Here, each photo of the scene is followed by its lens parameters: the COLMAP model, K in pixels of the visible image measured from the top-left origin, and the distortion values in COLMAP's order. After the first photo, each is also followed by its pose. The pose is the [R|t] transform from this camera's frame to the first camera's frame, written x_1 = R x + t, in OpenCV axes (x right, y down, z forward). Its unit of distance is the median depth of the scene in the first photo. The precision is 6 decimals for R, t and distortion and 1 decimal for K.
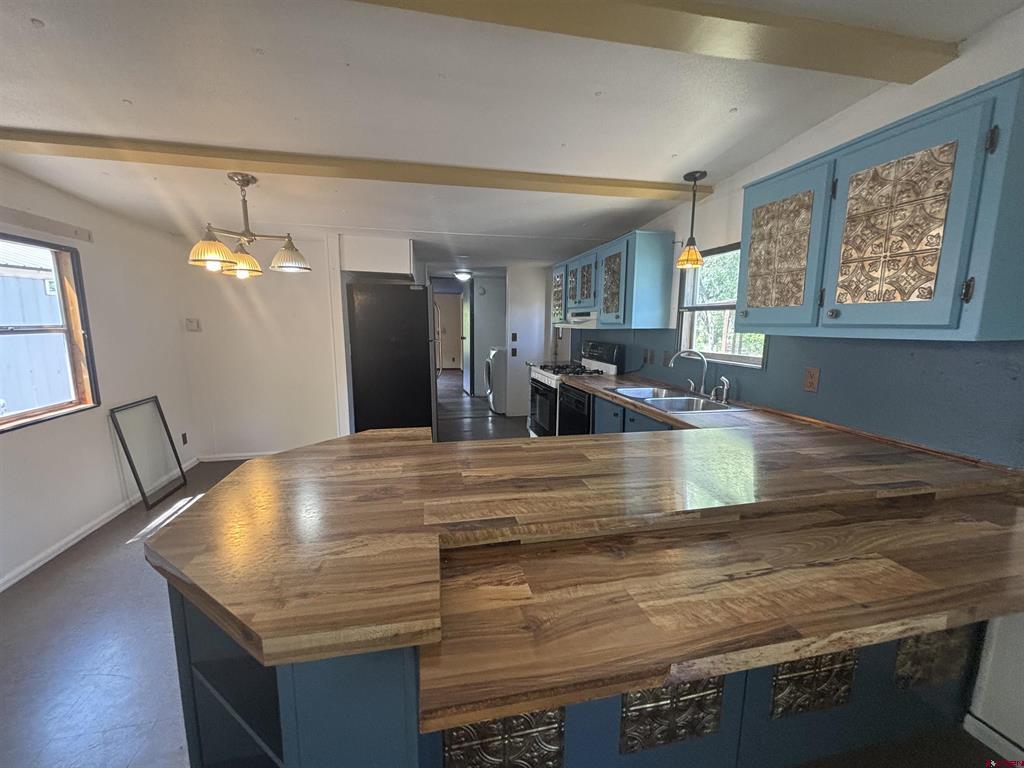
lens RADIAL K [[416.6, 0, 509.1], [0, 416.6, 387.7], [0, 0, 1]] dist [-0.004281, 0.001604]
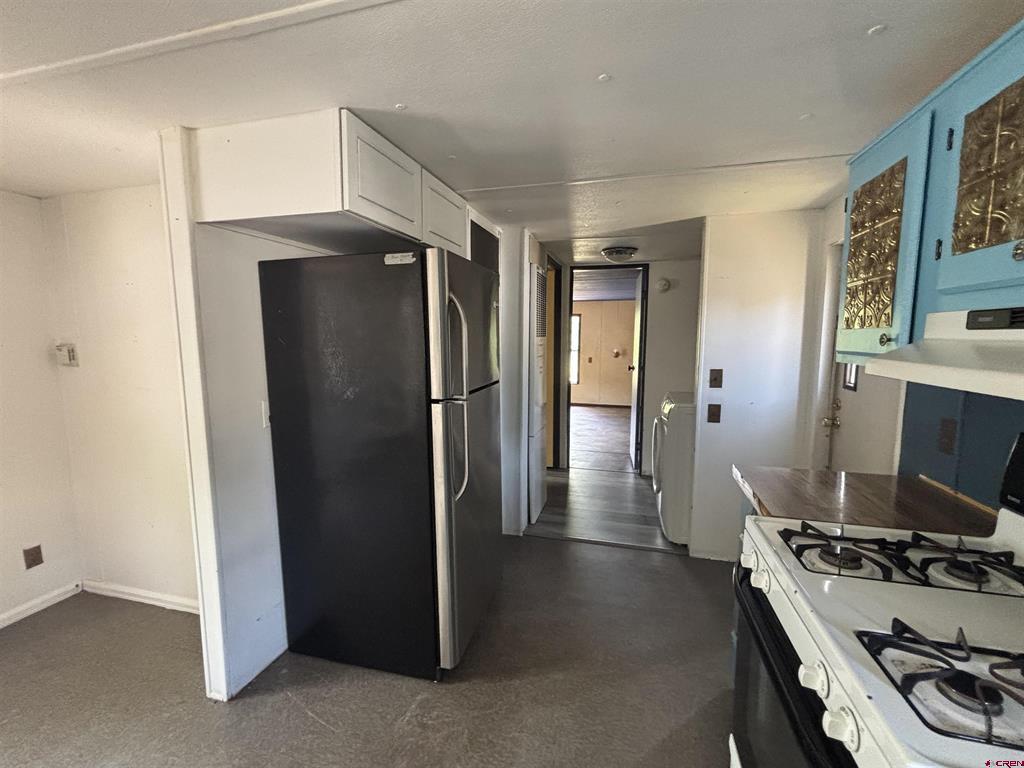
lens RADIAL K [[443.2, 0, 515.2], [0, 443.2, 389.2], [0, 0, 1]] dist [0.002007, -0.000337]
pose [[0.890832, 0.045829, -0.452015, 0.078070], [-0.063738, 0.997667, -0.024463, -0.189690], [0.449839, 0.050603, 0.891675, 1.101616]]
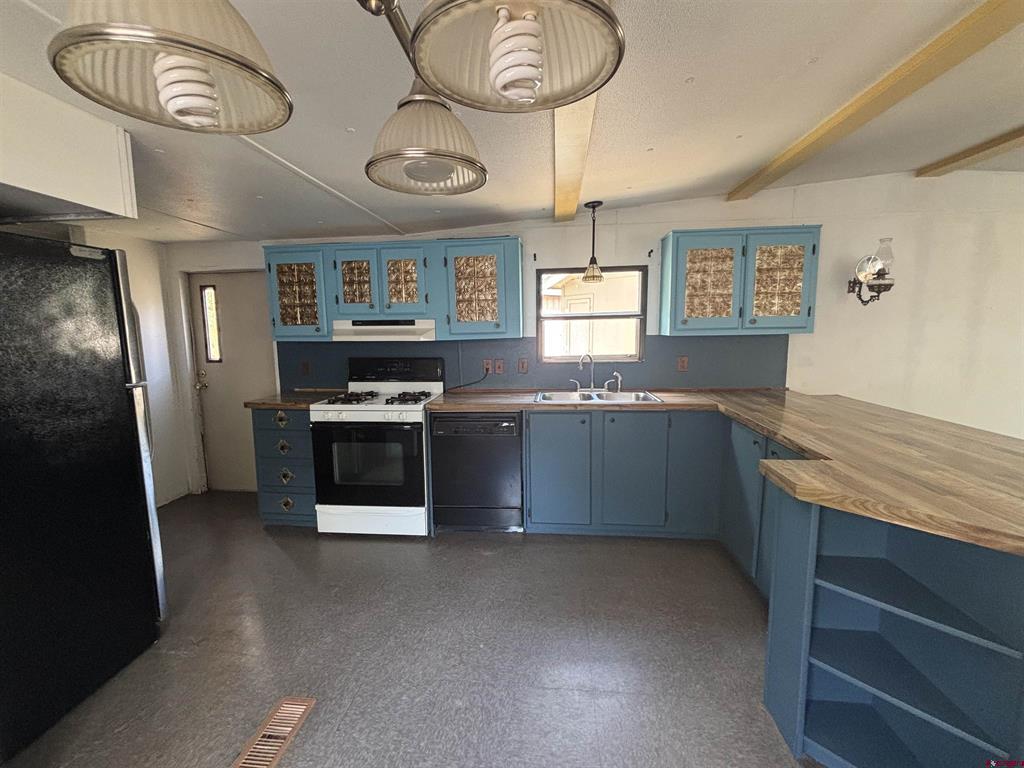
lens RADIAL K [[443.2, 0, 517.1], [0, 443.2, 381.7], [0, 0, 1]] dist [0.002007, -0.000337]
pose [[0.299178, -0.122885, 0.946251, -0.782975], [0.166799, 0.983139, 0.074938, -0.135582], [-0.939506, 0.135414, 0.314631, 0.799580]]
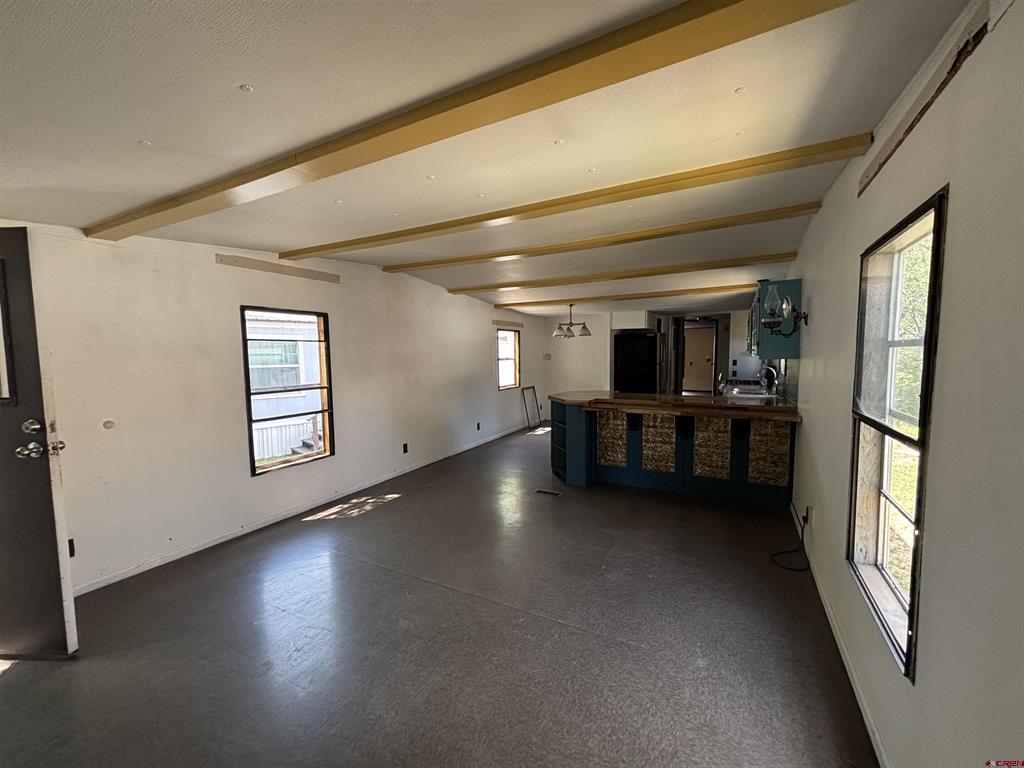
lens RADIAL K [[416.6, 0, 503.1], [0, 416.6, 387.7], [0, 0, 1]] dist [-0.004281, 0.001604]
pose [[0.748739, 0.036928, -0.661835, 0.791208], [-0.082797, 0.995838, -0.038104, 0.174575], [0.657674, 0.083328, 0.748680, -1.192761]]
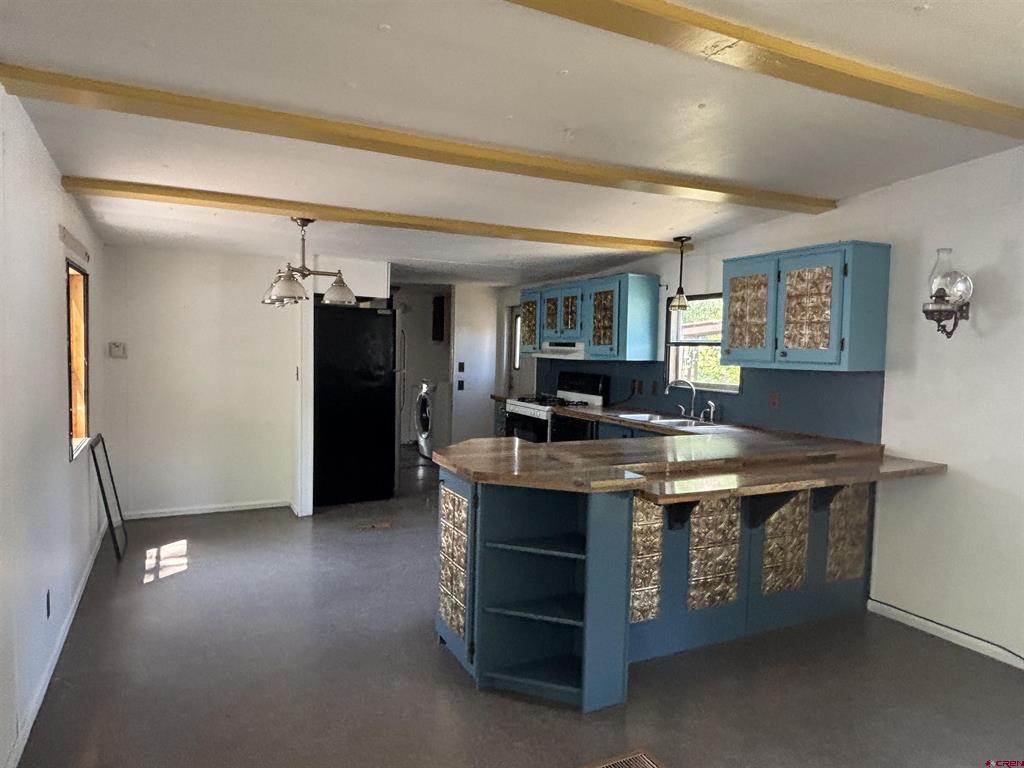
lens RADIAL K [[665.1, 0, 505.6], [0, 665.1, 388.4], [0, 0, 1]] dist [-0.003957, -0.002013]
pose [[0.970695, -0.000922, 0.240315, -0.488382], [0.022347, 0.996006, -0.086443, 0.084207], [-0.239275, 0.089280, 0.966838, -0.677030]]
